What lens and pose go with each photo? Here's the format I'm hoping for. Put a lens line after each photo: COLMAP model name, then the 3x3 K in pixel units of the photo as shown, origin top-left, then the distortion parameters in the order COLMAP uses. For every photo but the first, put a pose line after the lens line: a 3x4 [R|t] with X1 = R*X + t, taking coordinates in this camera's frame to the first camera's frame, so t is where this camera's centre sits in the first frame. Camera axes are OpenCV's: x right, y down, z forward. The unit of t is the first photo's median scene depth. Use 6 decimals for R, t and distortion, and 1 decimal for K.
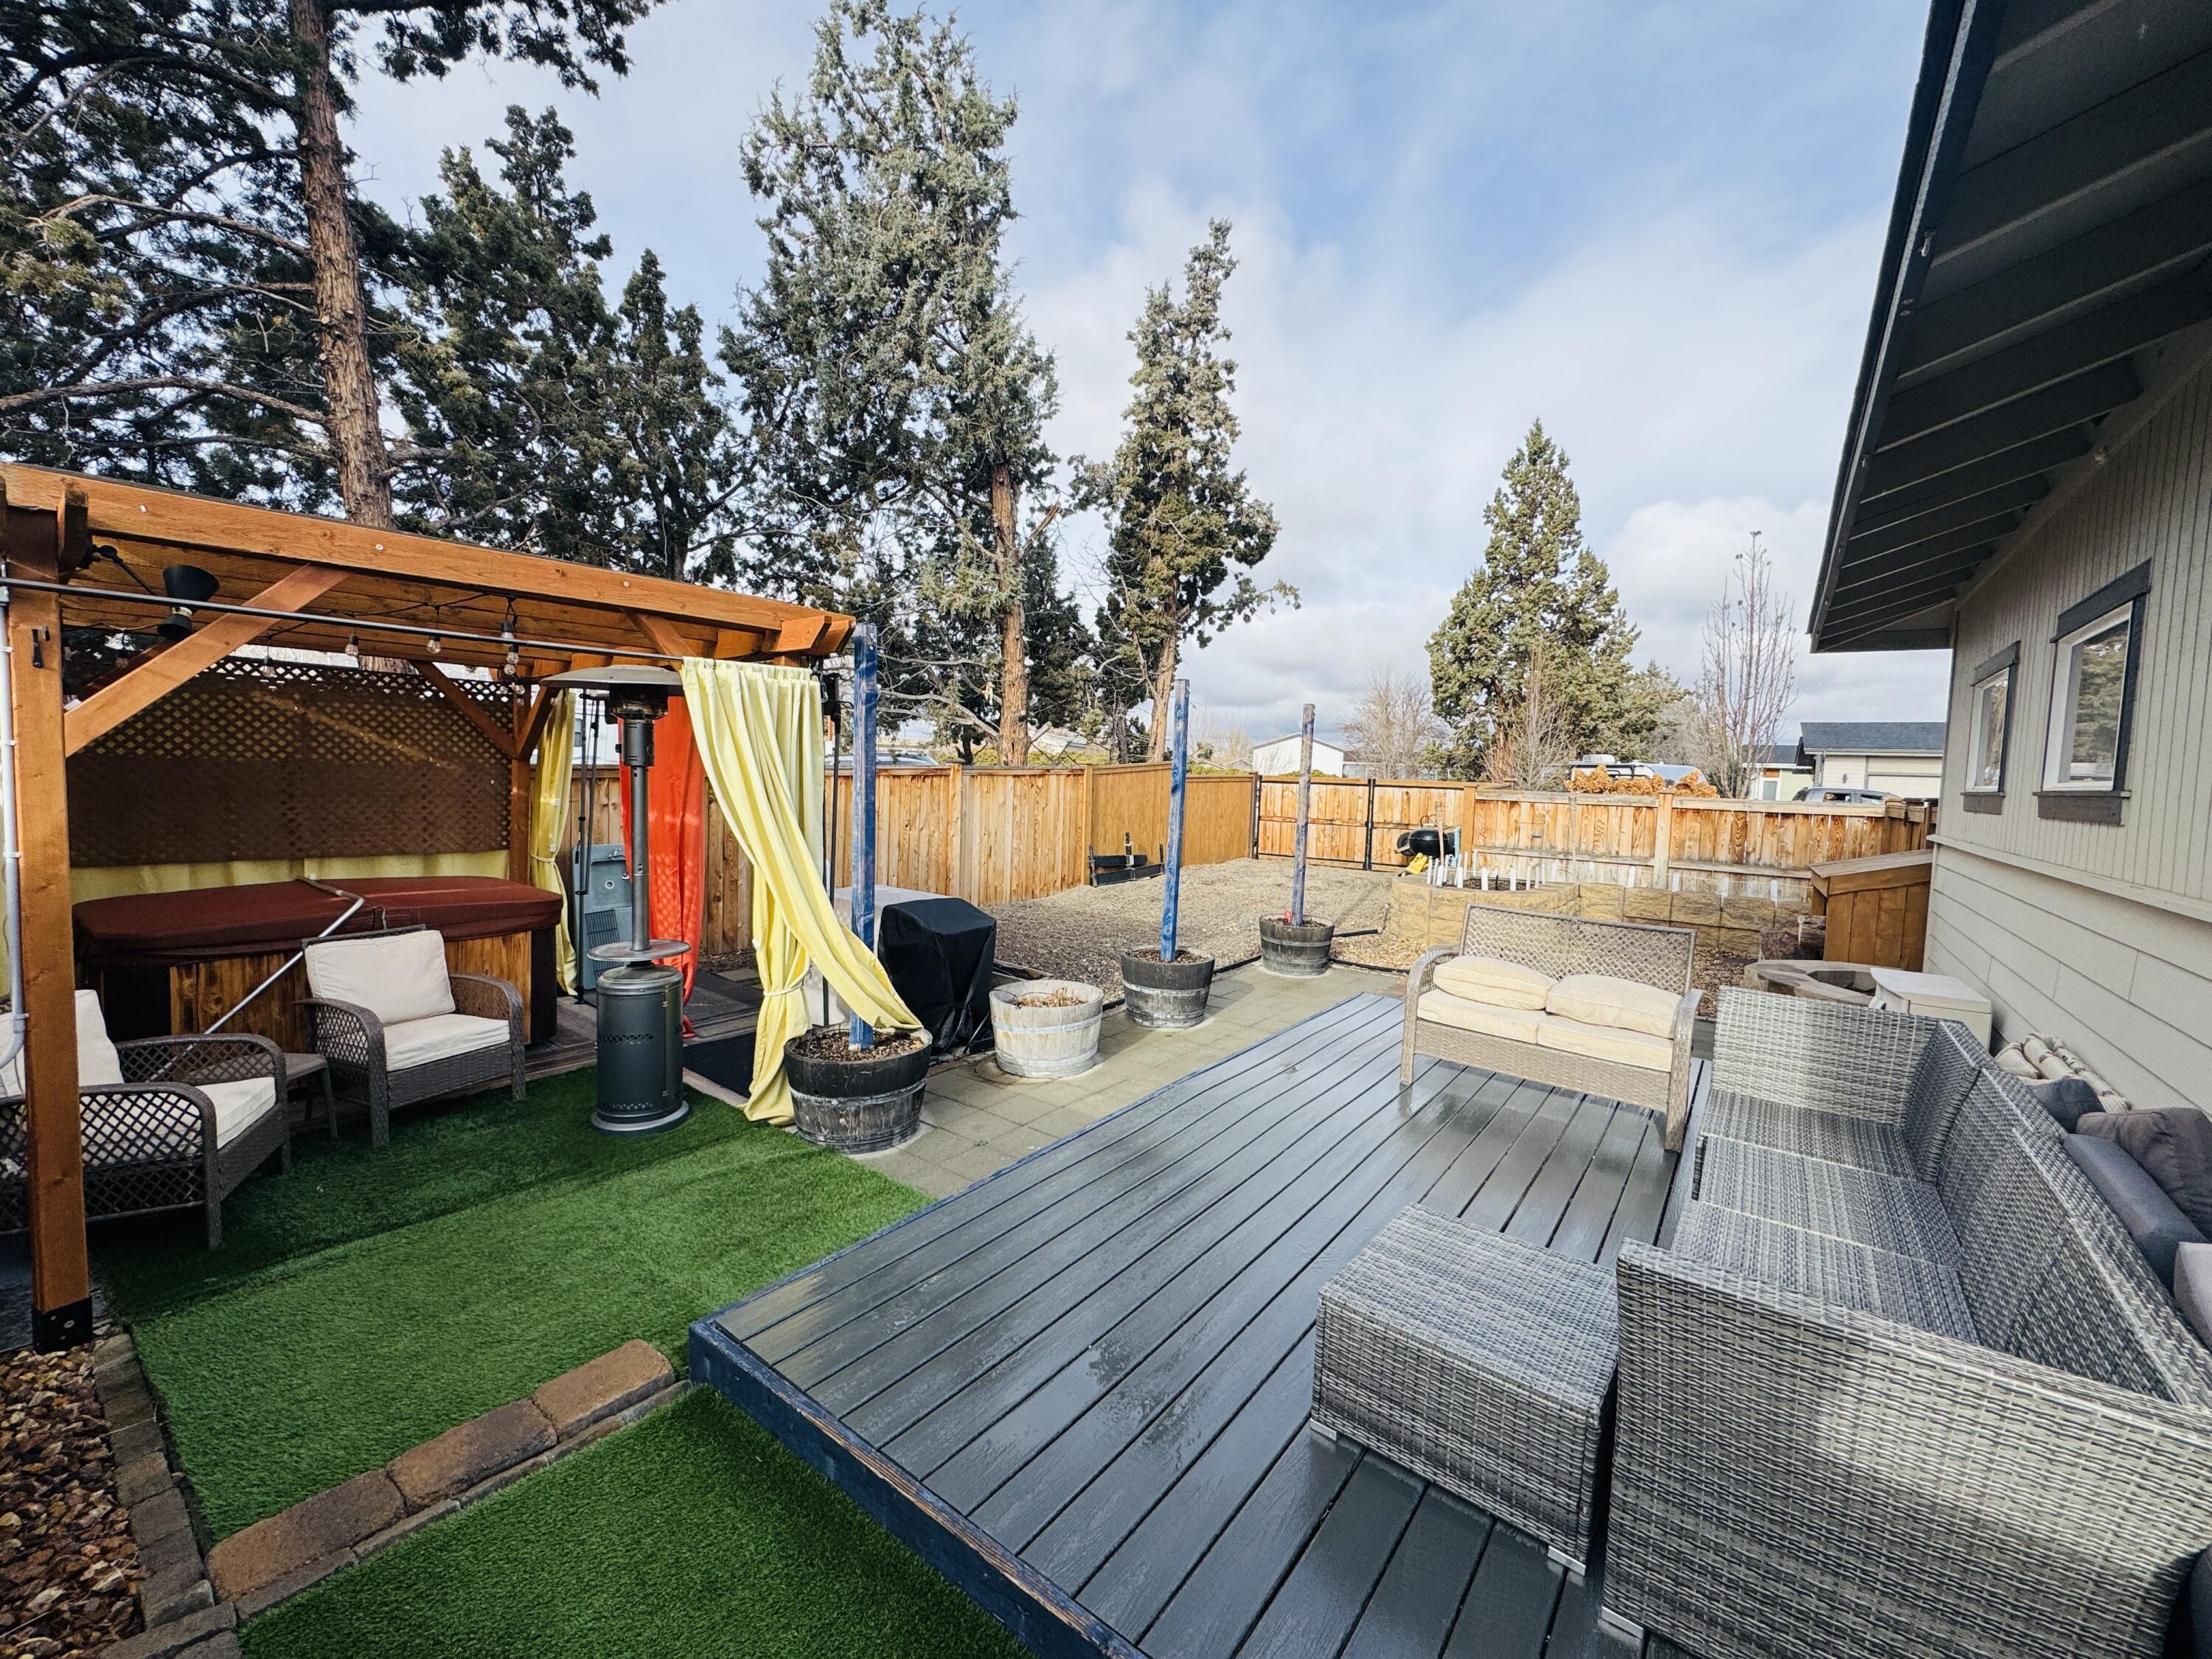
lens RADIAL K [[886.3, 0, 1107.6], [0, 886.3, 826.7], [0, 0, 1]] dist [-0.001711, 0.000016]
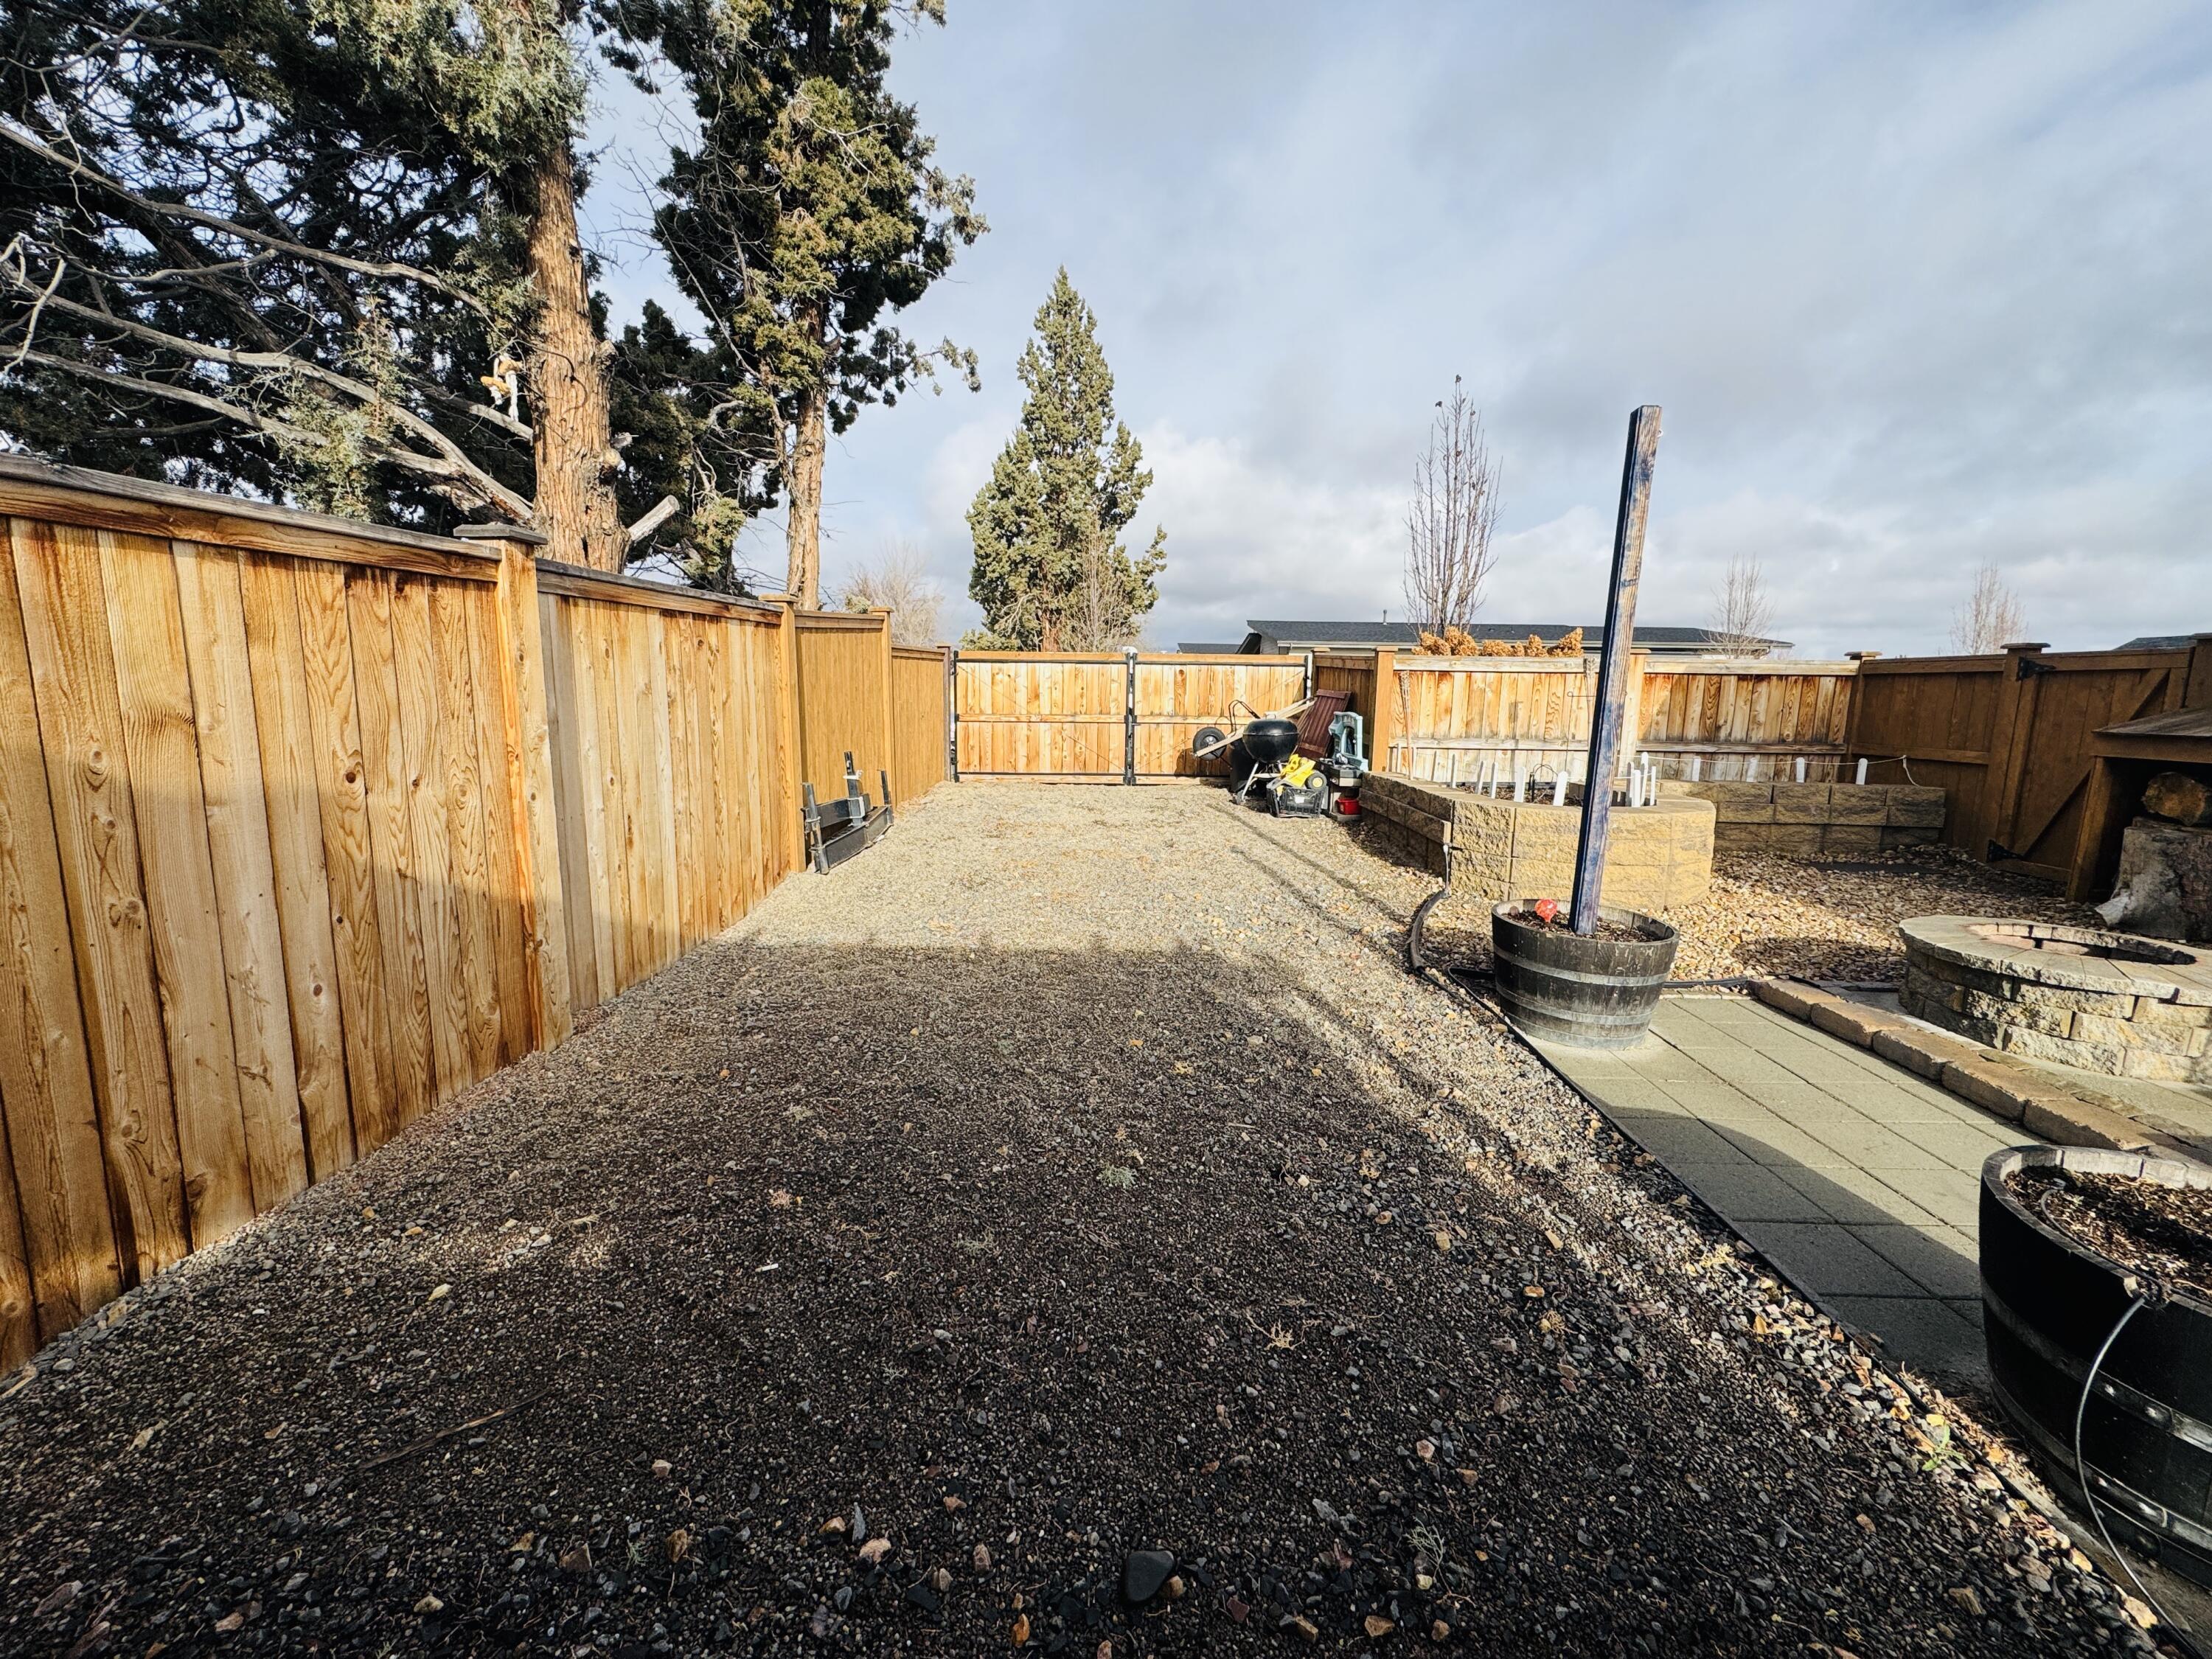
lens RADIAL K [[886.3, 0, 1105.7], [0, 886.3, 826.6], [0, 0, 1]] dist [-0.001711, 0.000016]
pose [[0.808943, -0.112045, 0.577112, -0.136802], [0.051790, 0.991435, 0.119890, -0.003792], [-0.585602, -0.067096, 0.807817, 0.463484]]
